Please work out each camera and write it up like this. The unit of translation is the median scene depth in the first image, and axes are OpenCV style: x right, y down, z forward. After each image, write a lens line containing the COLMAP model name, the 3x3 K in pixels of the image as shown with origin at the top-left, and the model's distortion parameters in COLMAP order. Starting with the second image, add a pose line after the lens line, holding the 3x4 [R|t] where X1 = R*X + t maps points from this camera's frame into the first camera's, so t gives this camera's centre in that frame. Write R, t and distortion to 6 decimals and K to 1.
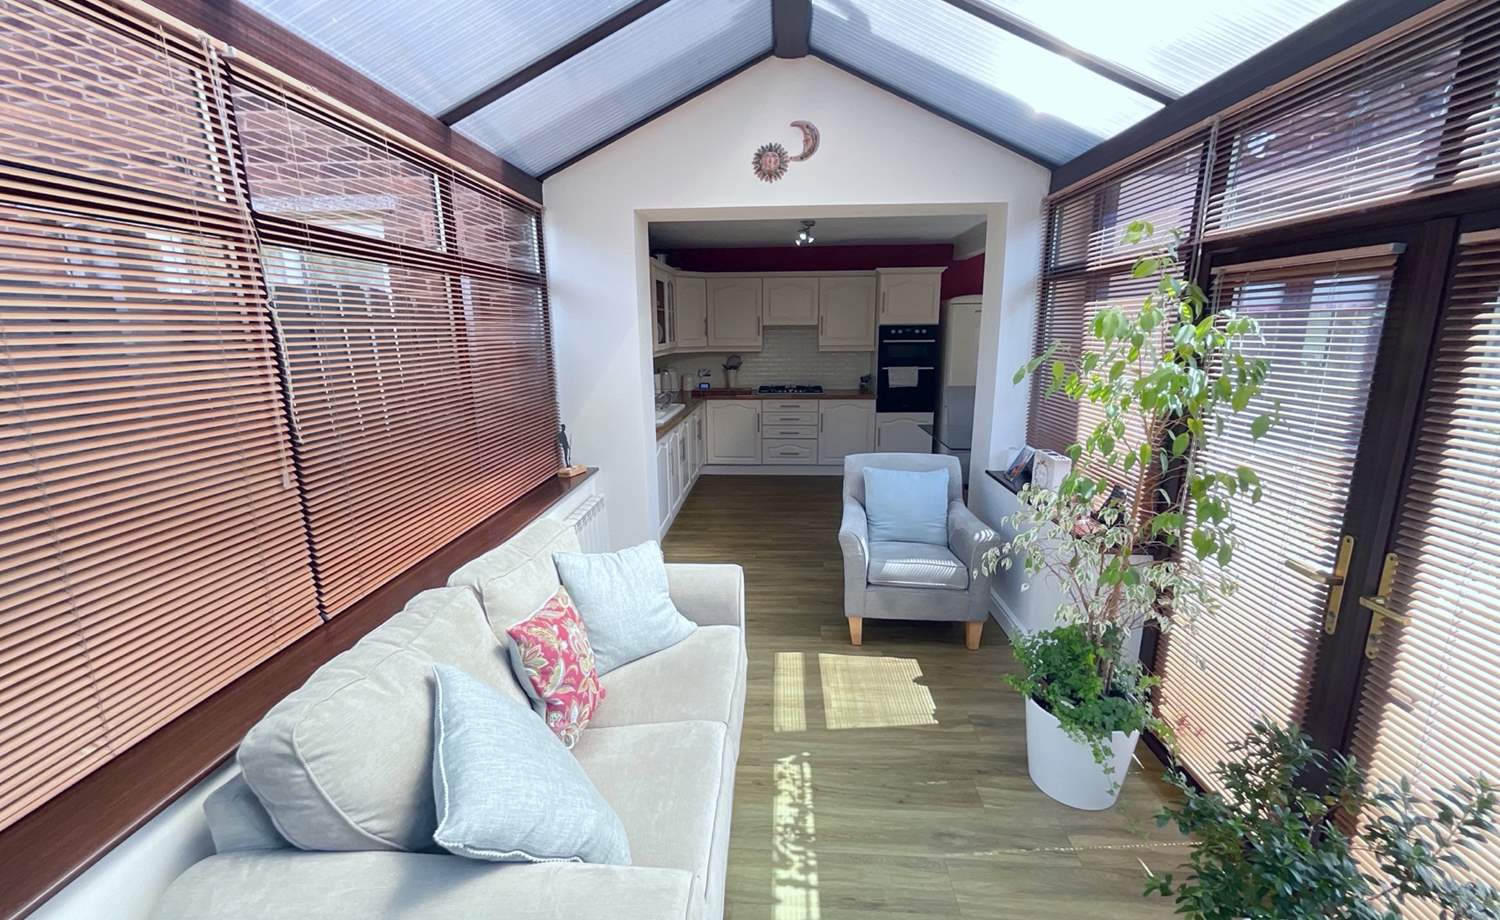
lens RADIAL K [[610.2, 0, 743.9], [0, 610.2, 456.9], [0, 0, 1]] dist [-0.000287, 0.000320]
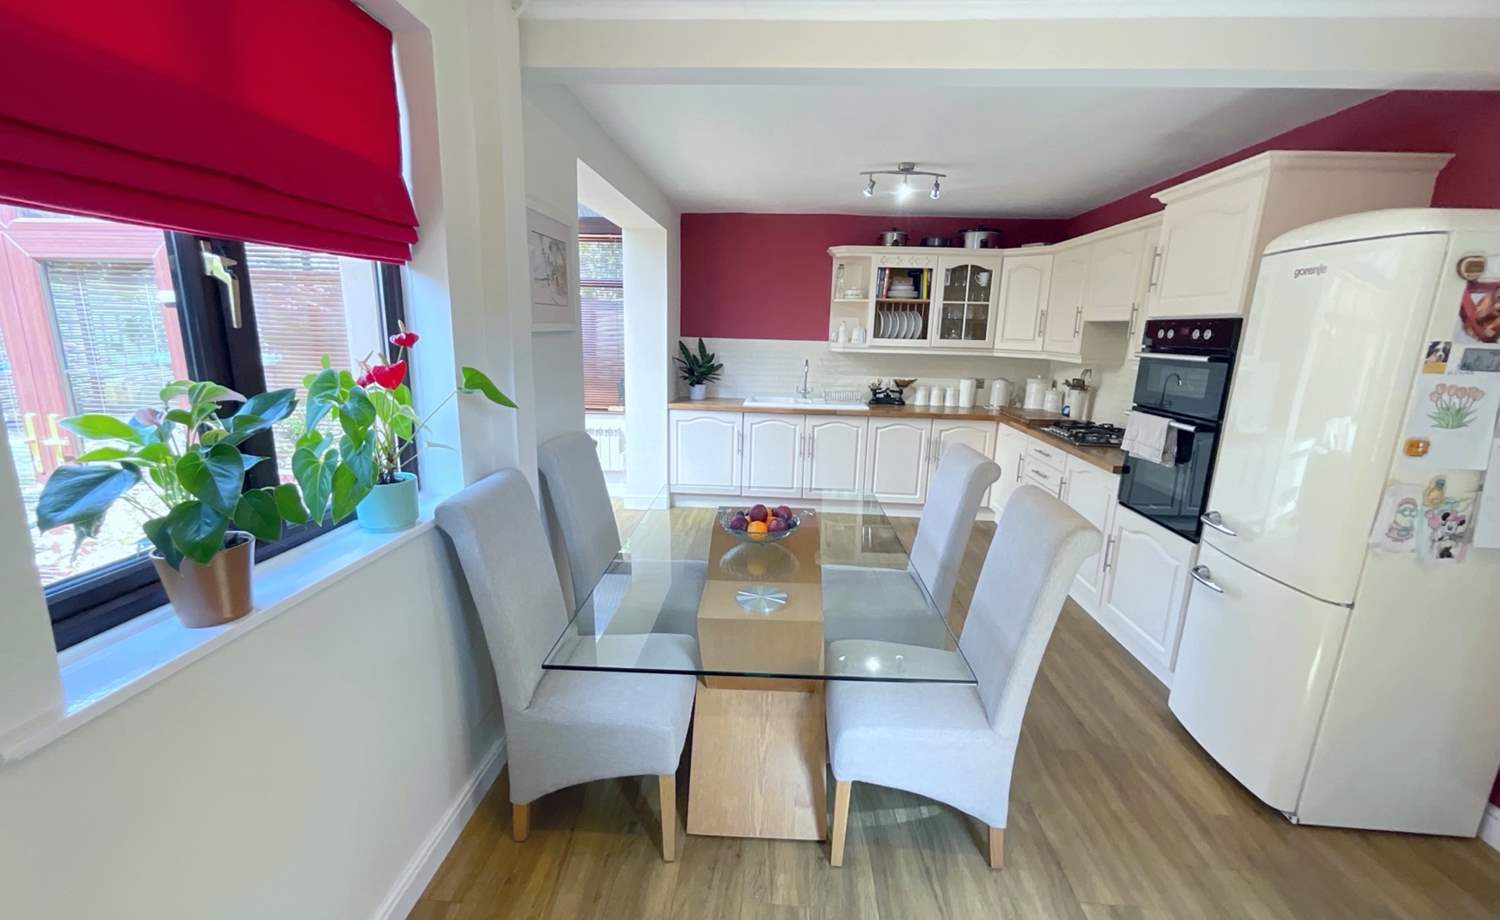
lens RADIAL K [[610.2, 0, 752.9], [0, 610.2, 459.0], [0, 0, 1]] dist [-0.000287, 0.000320]
pose [[0.003670, 0.220673, -0.975341, 1.374410], [-0.237963, 0.947522, 0.213484, -0.284741], [0.971267, 0.231312, 0.055989, 1.411268]]
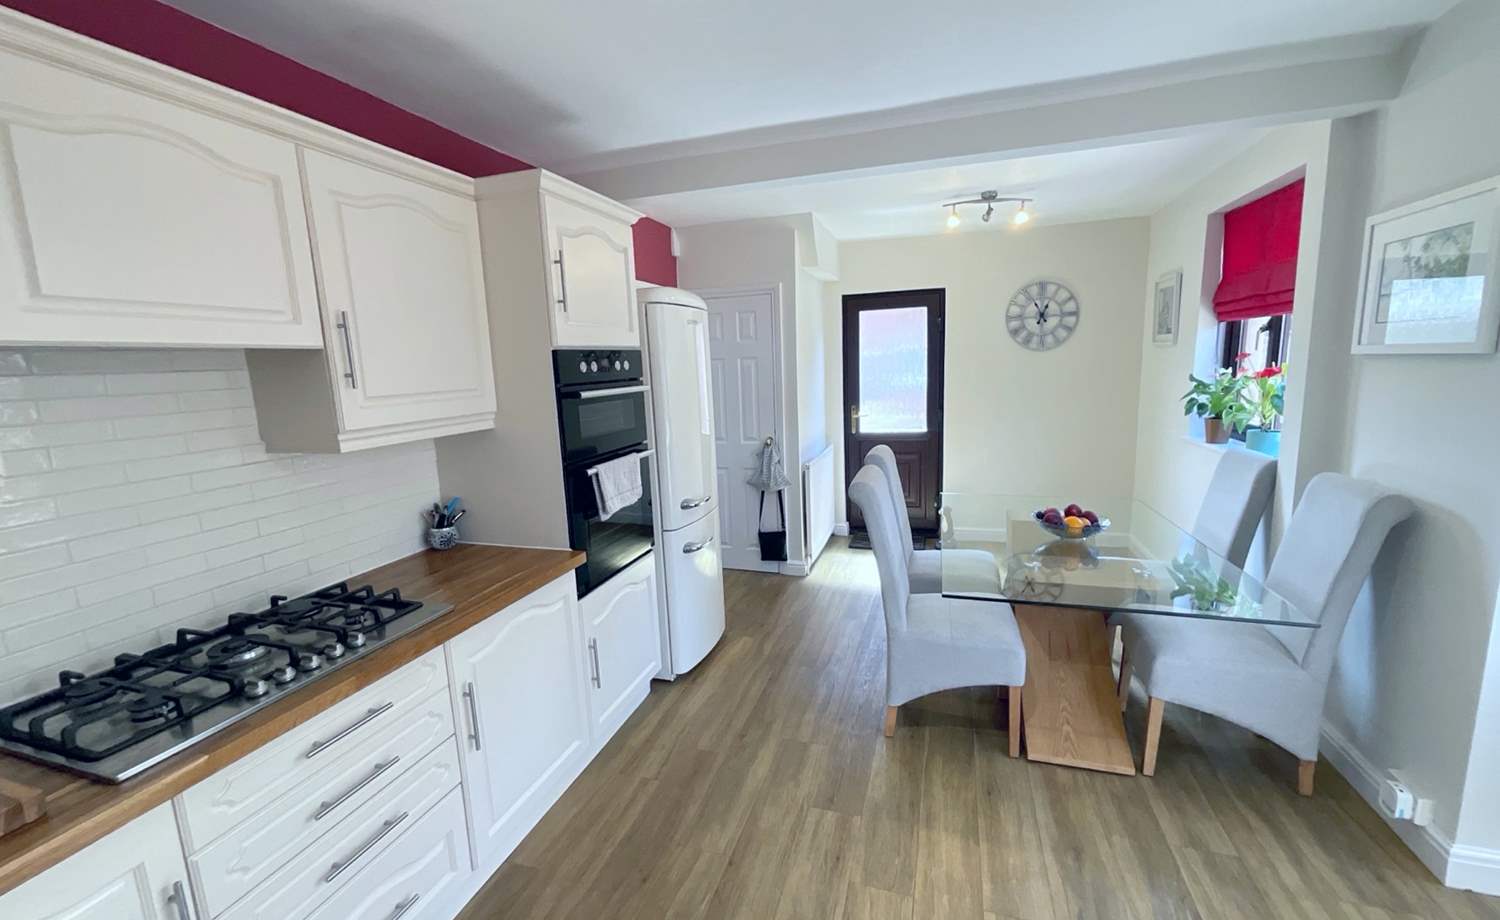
lens RADIAL K [[610.2, 0, 757.4], [0, 610.2, 461.3], [0, 0, 1]] dist [-0.000287, 0.000320]
pose [[0.246283, -0.161154, 0.955706, -0.152183], [0.239800, 0.965552, 0.101019, -0.325301], [-0.939064, 0.204299, 0.276444, 1.625948]]
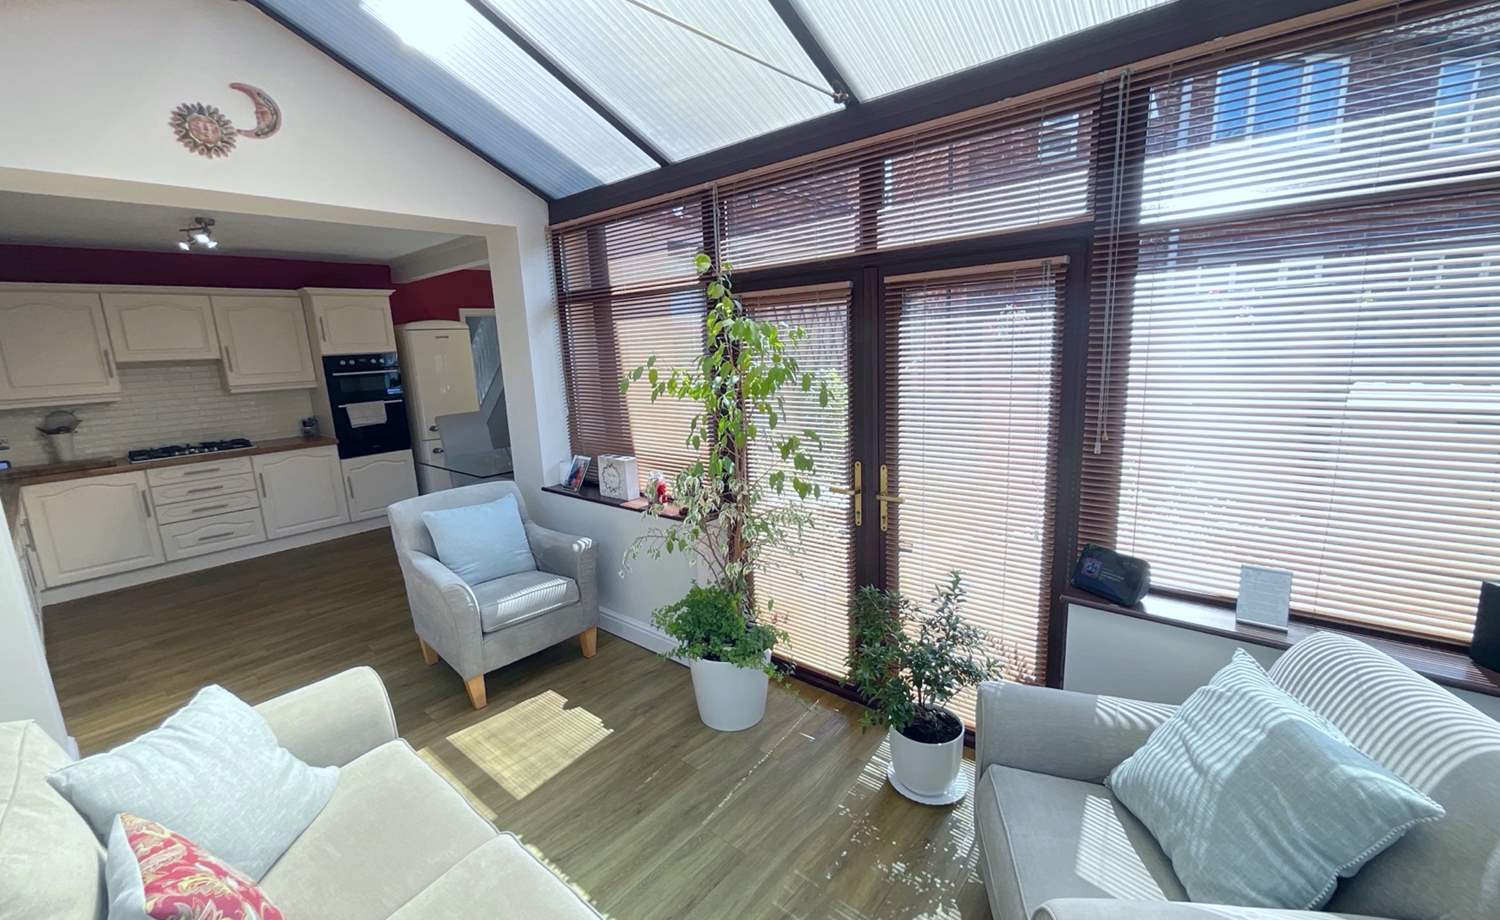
lens RADIAL K [[610.2, 0, 752.2], [0, 610.2, 457.1], [0, 0, 1]] dist [-0.000287, 0.000320]
pose [[0.600793, -0.166716, 0.781827, -0.194374], [0.203570, 0.977676, 0.052046, -0.010074], [-0.773050, 0.127888, 0.621320, 0.100348]]
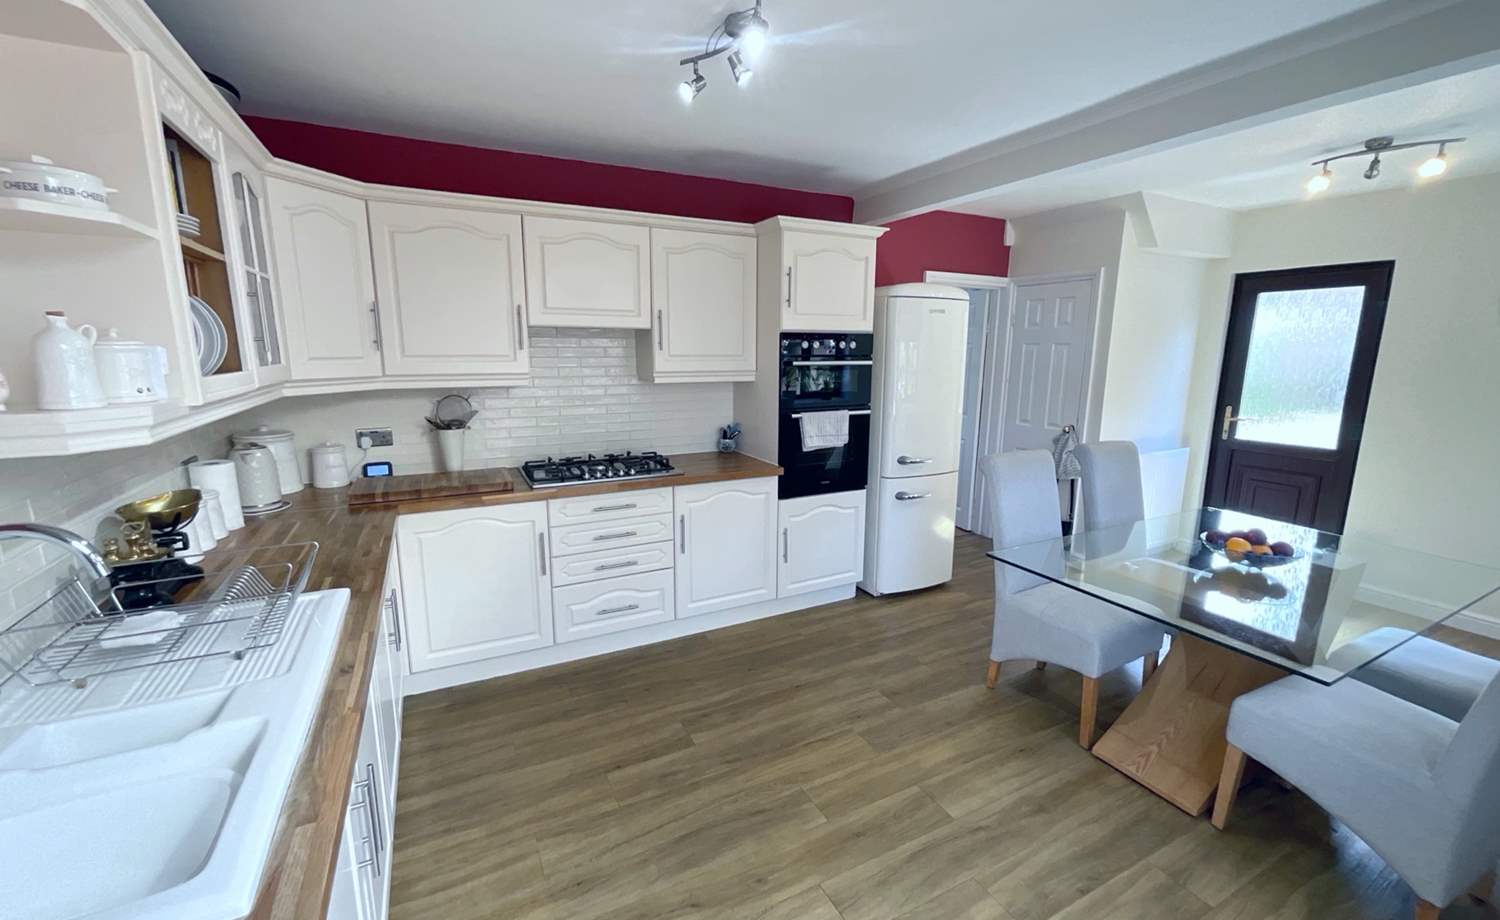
lens RADIAL K [[610.2, 0, 757.0], [0, 610.2, 463.0], [0, 0, 1]] dist [-0.000287, 0.000320]
pose [[0.855760, -0.085282, 0.510296, -0.124508], [0.097598, 0.995222, 0.002654, -0.219193], [-0.508085, 0.047532, 0.859995, 1.152911]]
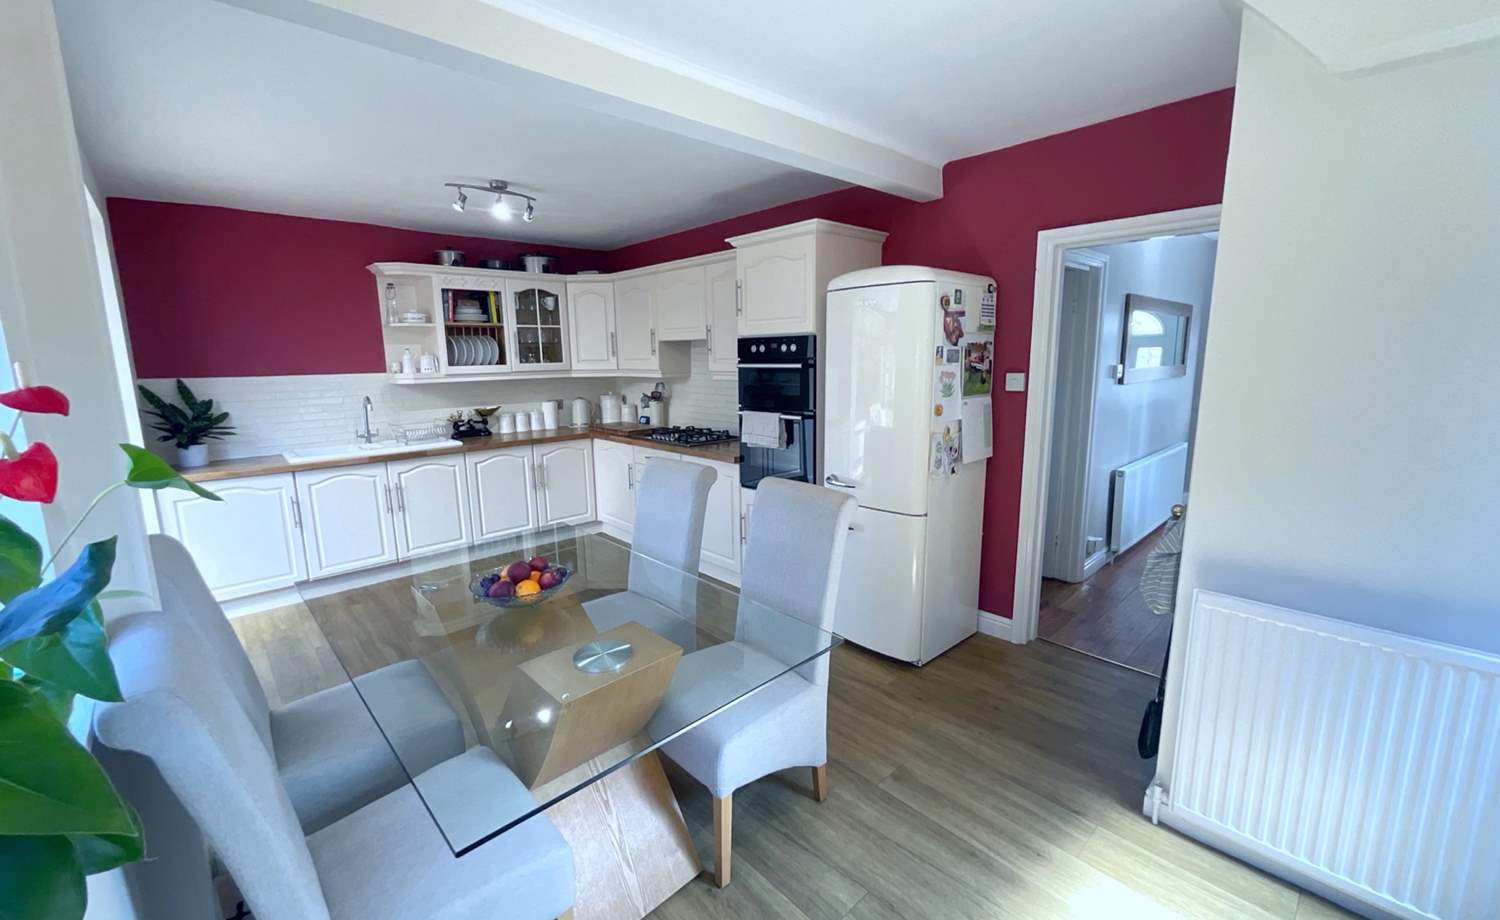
lens RADIAL K [[610.2, 0, 748.8], [0, 610.2, 458.1], [0, 0, 1]] dist [-0.000287, 0.000320]
pose [[0.724181, 0.113899, -0.680139, 1.260691], [-0.136437, 0.990435, 0.020591, -0.230762], [0.675979, 0.077885, 0.732794, 1.177990]]
